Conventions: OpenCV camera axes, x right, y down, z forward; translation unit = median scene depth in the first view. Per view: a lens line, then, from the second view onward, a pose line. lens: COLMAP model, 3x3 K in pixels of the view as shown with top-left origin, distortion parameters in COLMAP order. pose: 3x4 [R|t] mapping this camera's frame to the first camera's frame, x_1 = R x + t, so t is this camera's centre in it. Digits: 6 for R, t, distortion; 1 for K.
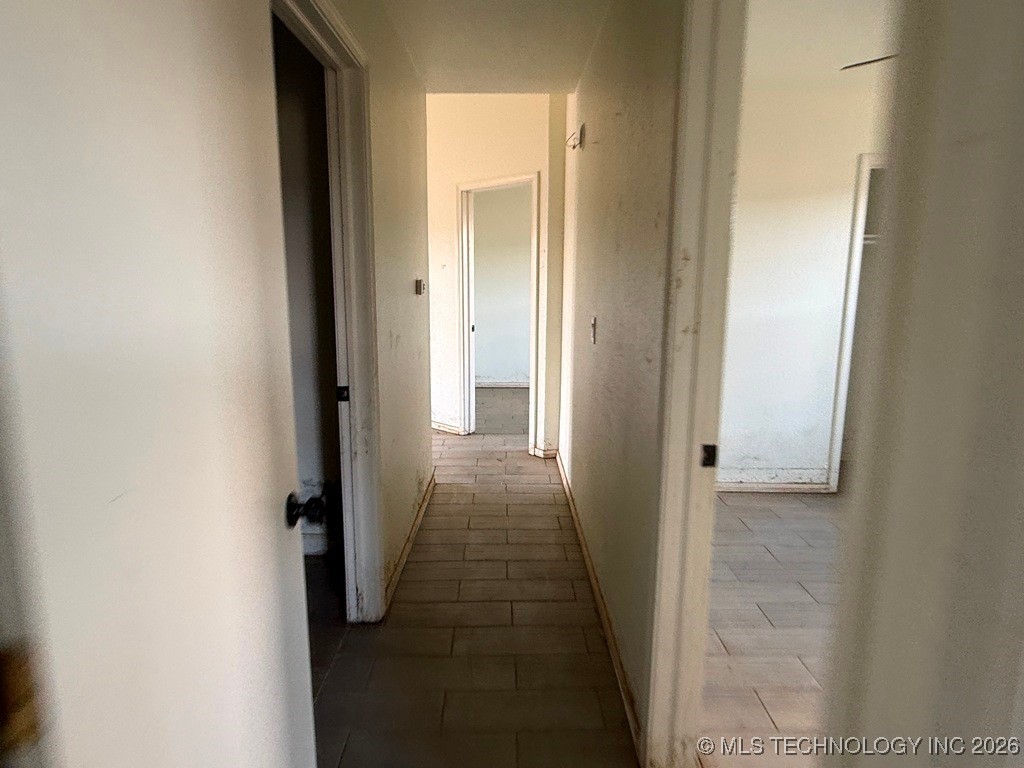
lens RADIAL K [[609.1, 0, 516.5], [0, 609.1, 387.9], [0, 0, 1]] dist [-0.001160, 0.002109]
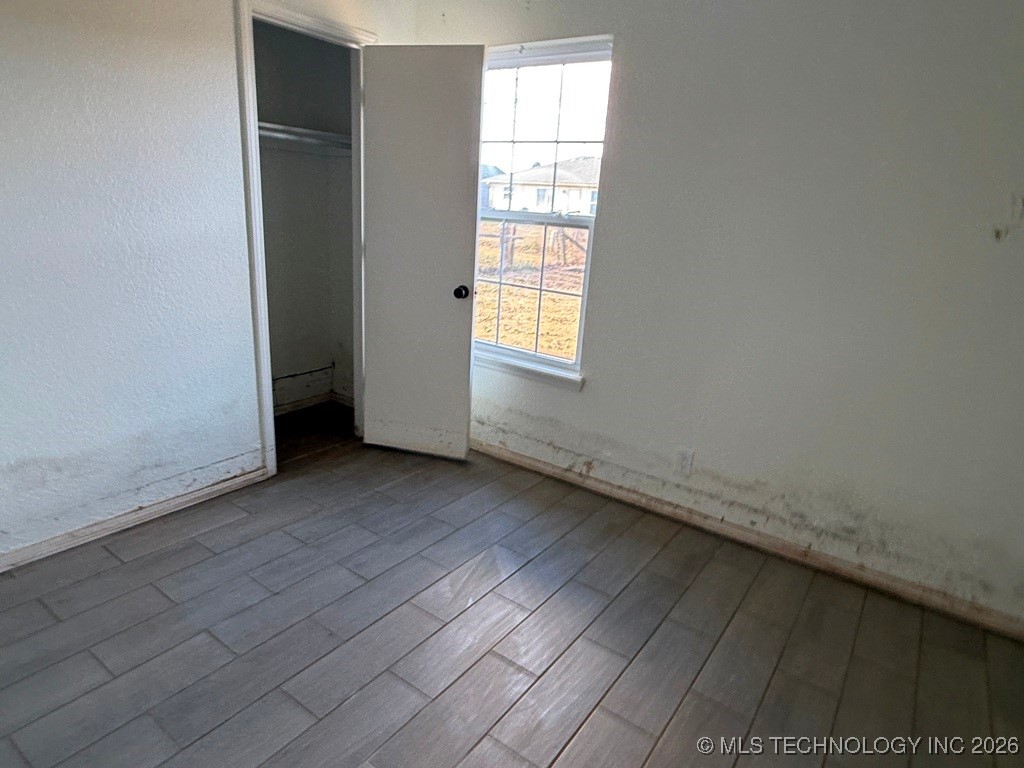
lens RADIAL K [[609.1, 0, 518.9], [0, 609.1, 383.0], [0, 0, 1]] dist [-0.001160, 0.002109]
pose [[0.581224, -0.200276, 0.788713, 0.122947], [0.084208, 0.978840, 0.186499, -0.058253], [-0.809375, -0.041982, 0.585790, 0.312490]]
